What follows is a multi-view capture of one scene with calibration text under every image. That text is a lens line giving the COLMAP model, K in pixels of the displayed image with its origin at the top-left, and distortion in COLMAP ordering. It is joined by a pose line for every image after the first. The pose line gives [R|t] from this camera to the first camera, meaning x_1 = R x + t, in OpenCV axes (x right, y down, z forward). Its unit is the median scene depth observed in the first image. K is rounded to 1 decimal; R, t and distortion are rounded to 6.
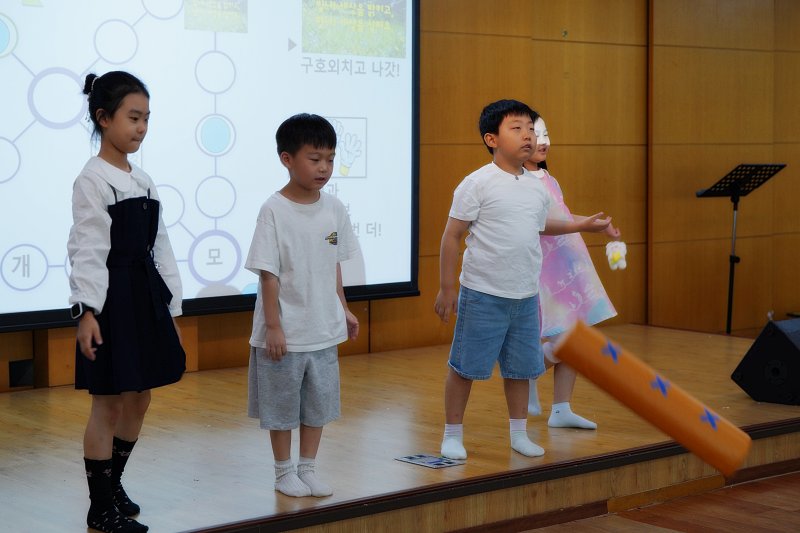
lens RADIAL K [[1601.9, 0, 375.4], [0, 1601.9, 264.6], [0, 0, 1]] dist [0.028221, -0.272204]
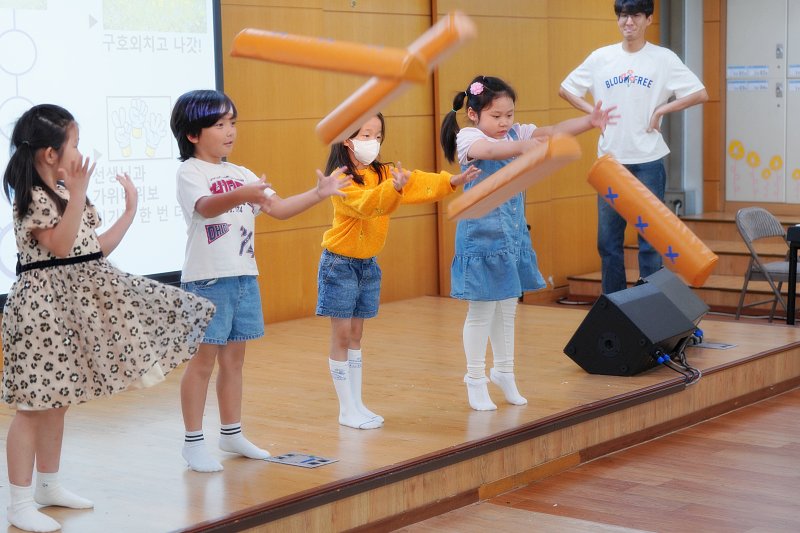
lens RADIAL K [[1601.9, 0, 375.4], [0, 1601.9, 264.6], [0, 0, 1]] dist [0.028221, -0.272204]
pose [[0.981600, -0.039329, 0.186856, -0.069552], [0.034506, 0.998984, 0.028999, -0.014964], [-0.187806, -0.022018, 0.981959, 0.034648]]
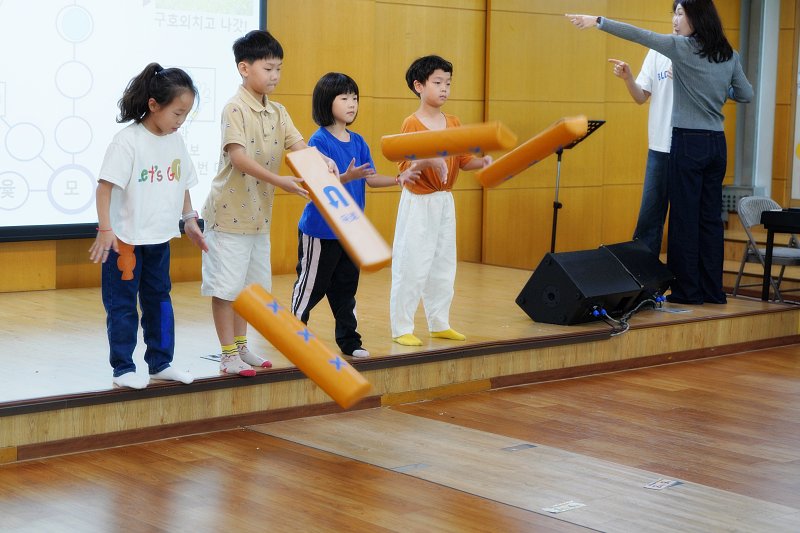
lens RADIAL K [[1601.9, 0, 375.4], [0, 1601.9, 264.6], [0, 0, 1]] dist [0.028221, -0.272204]
pose [[0.999007, 0.020831, 0.039377, 0.066482], [-0.021853, 0.999430, 0.025718, 0.014537], [-0.038818, -0.026552, 0.998893, -0.129283]]
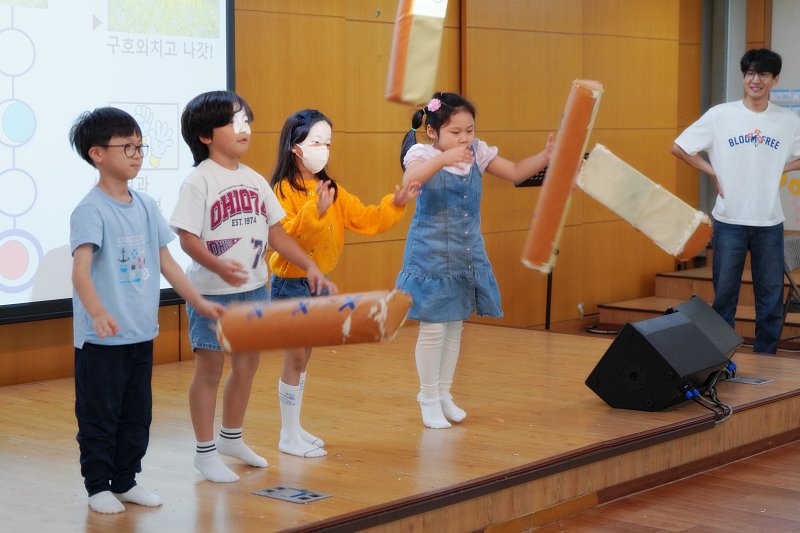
lens RADIAL K [[1601.9, 0, 375.4], [0, 1601.9, 264.6], [0, 0, 1]] dist [0.028221, -0.272204]
pose [[0.986795, -0.013264, 0.161428, -0.044021], [0.011259, 0.999848, 0.013327, -0.011257], [-0.161580, -0.011333, 0.986795, 0.083877]]
